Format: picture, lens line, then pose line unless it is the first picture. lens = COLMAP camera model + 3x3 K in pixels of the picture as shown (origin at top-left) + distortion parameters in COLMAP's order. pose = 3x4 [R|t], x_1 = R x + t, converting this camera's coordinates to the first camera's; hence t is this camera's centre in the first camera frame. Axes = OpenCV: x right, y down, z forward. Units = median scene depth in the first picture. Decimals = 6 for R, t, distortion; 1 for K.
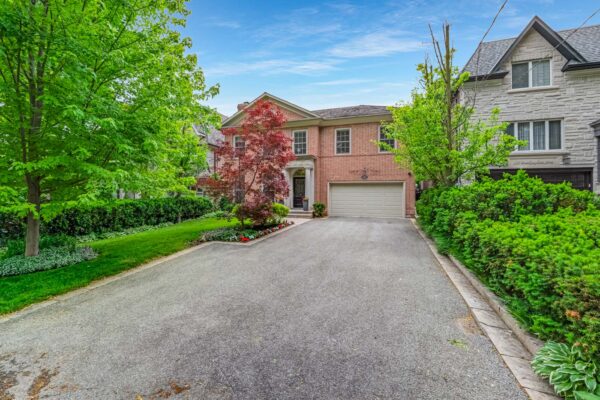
lens RADIAL K [[248.5, 0, 300.4], [0, 248.5, 196.6], [0, 0, 1]] dist [-0.002740, -0.000305]
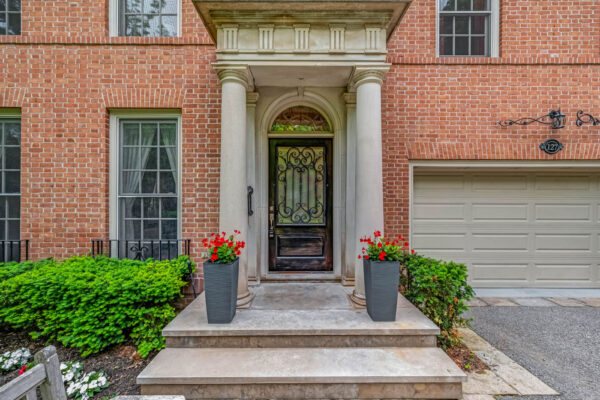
lens RADIAL K [[248.5, 0, 304.5], [0, 248.5, 203.8], [0, 0, 1]] dist [-0.002740, -0.000305]
pose [[0.936615, -0.008411, 0.350259, -0.082945], [0.008369, 0.999964, 0.001635, -0.019299], [-0.350260, 0.001400, 0.936651, 0.830282]]
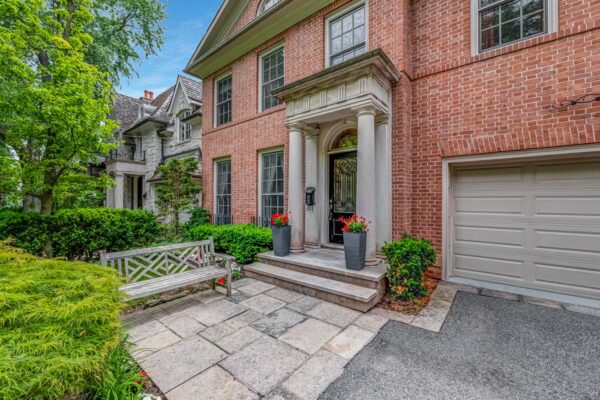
lens RADIAL K [[248.5, 0, 302.1], [0, 248.5, 204.1], [0, 0, 1]] dist [-0.002740, -0.000305]
pose [[0.946011, -0.003104, -0.324121, 0.051664], [0.004274, 0.999987, 0.002897, -0.011221], [0.324108, -0.004126, 0.946011, 0.706216]]
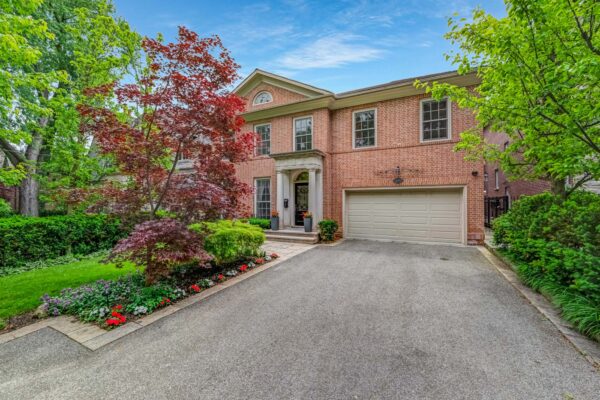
lens RADIAL K [[248.5, 0, 298.3], [0, 248.5, 202.9], [0, 0, 1]] dist [-0.002740, -0.000305]
pose [[0.991441, -0.007340, -0.130353, 0.080146], [0.005968, 0.999923, -0.010918, -0.014038], [0.130423, 0.010047, 0.991408, 0.310523]]
